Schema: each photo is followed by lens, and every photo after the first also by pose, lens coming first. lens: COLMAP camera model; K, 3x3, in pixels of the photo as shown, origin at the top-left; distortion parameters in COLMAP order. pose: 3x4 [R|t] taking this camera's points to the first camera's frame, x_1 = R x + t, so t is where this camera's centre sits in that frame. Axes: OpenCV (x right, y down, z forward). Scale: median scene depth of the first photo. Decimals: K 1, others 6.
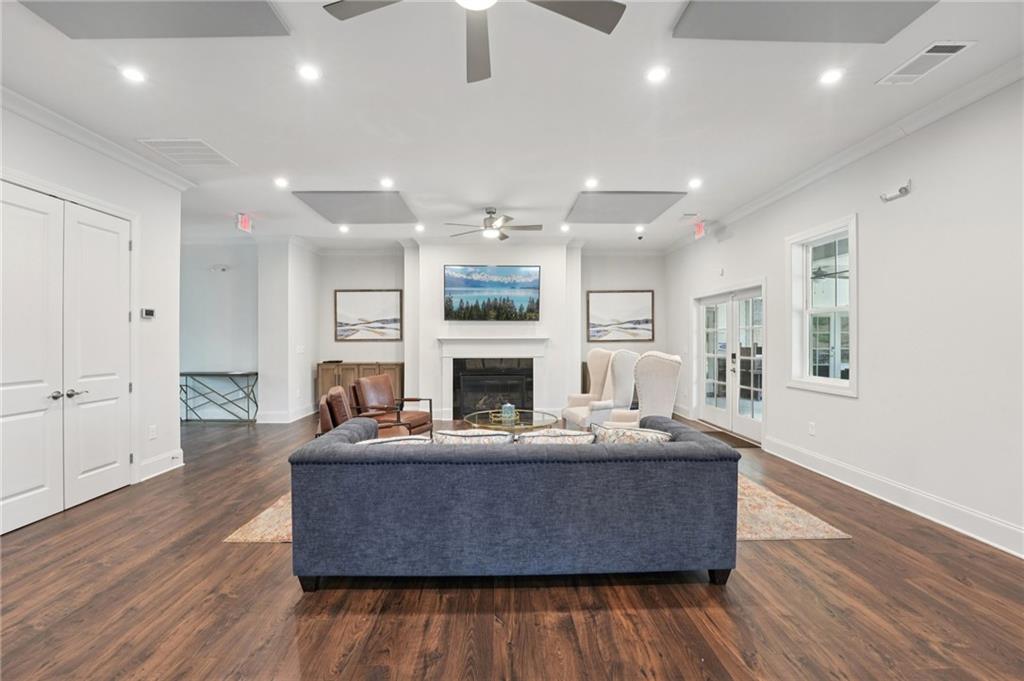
lens RADIAL K [[428.2, 0, 509.5], [0, 428.2, 341.8], [0, 0, 1]] dist [-0.025802, 0.001224]
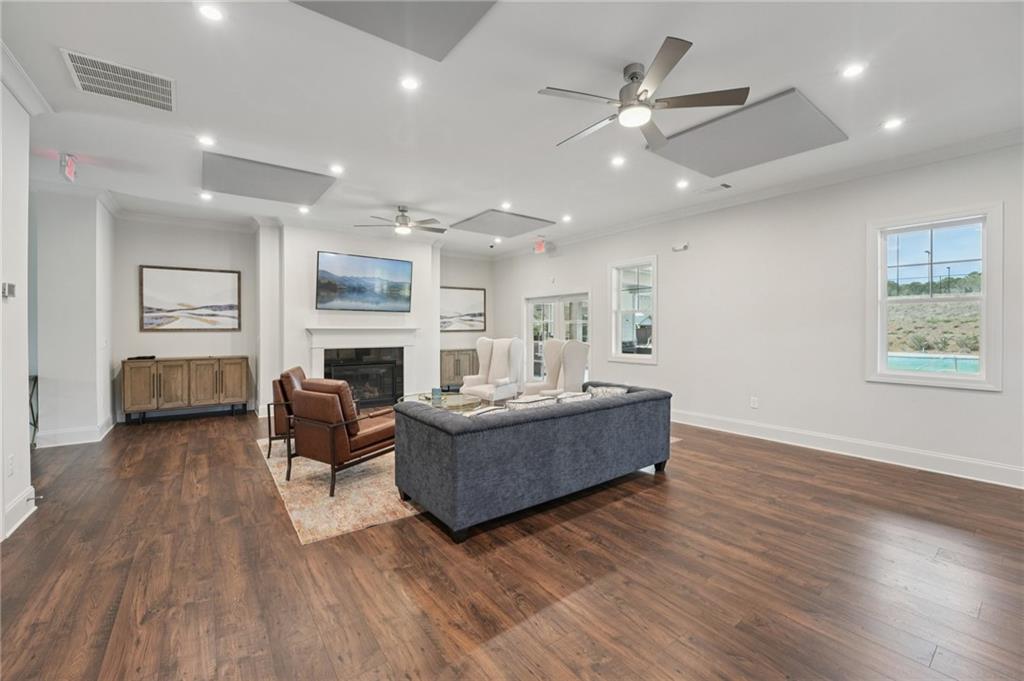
lens RADIAL K [[428.2, 0, 507.8], [0, 428.2, 333.7], [0, 0, 1]] dist [-0.025802, 0.001224]
pose [[0.804085, -0.004417, 0.594498, -0.643345], [0.001665, 0.999985, 0.005179, -0.000166], [-0.594512, -0.003175, 0.804081, -0.021636]]
